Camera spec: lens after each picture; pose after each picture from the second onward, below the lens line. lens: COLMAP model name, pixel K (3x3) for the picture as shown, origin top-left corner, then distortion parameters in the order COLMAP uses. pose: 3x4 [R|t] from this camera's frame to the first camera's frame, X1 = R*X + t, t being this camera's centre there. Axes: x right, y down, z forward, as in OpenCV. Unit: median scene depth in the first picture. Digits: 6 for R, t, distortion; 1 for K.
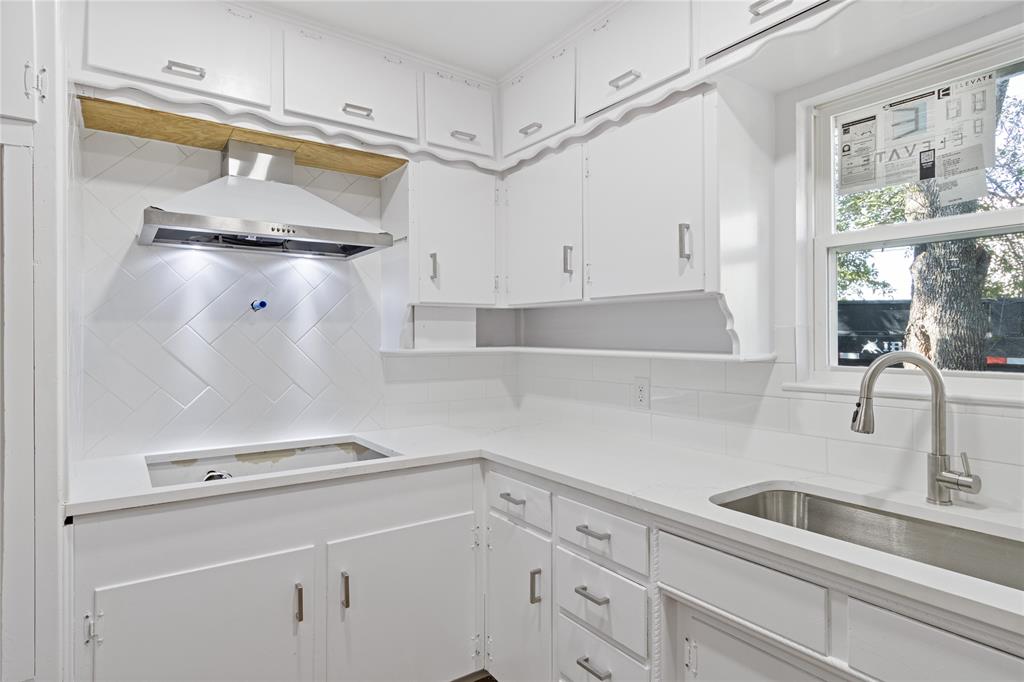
lens RADIAL K [[558.3, 0, 509.1], [0, 558.3, 336.8], [0, 0, 1]] dist [0.004095, 0.002416]
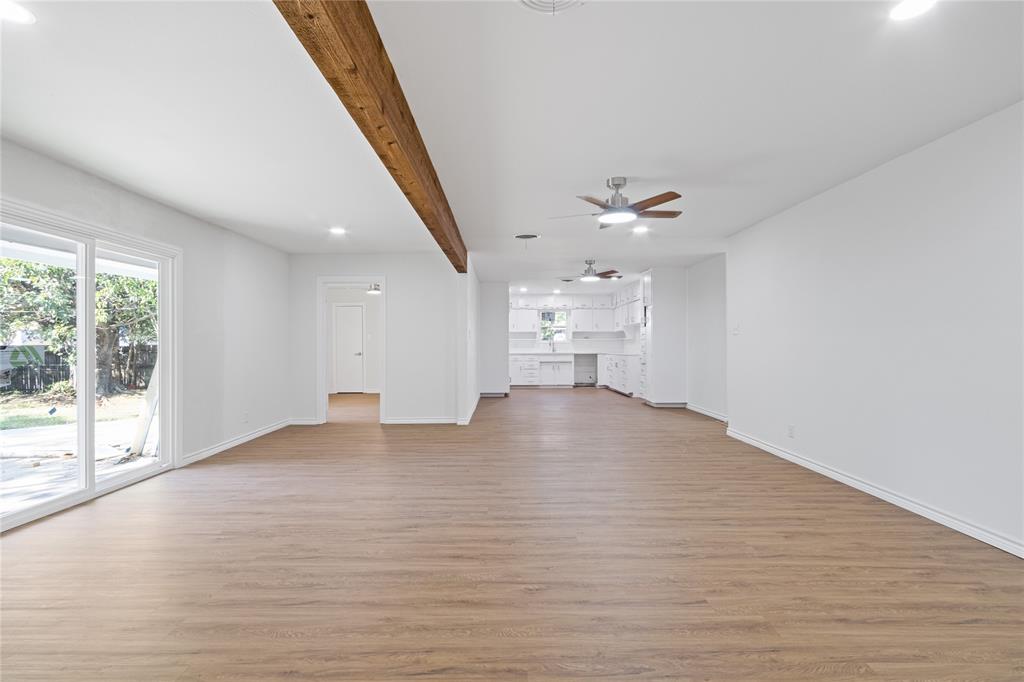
lens RADIAL K [[479.7, 0, 502.1], [0, 479.7, 353.0], [0, 0, 1]] dist [0.009714, -0.003048]
pose [[0.569094, -0.011303, 0.822195, -5.995293], [0.006769, 0.999936, 0.009061, 0.177215], [-0.822245, 0.000409, 0.569134, -2.796476]]
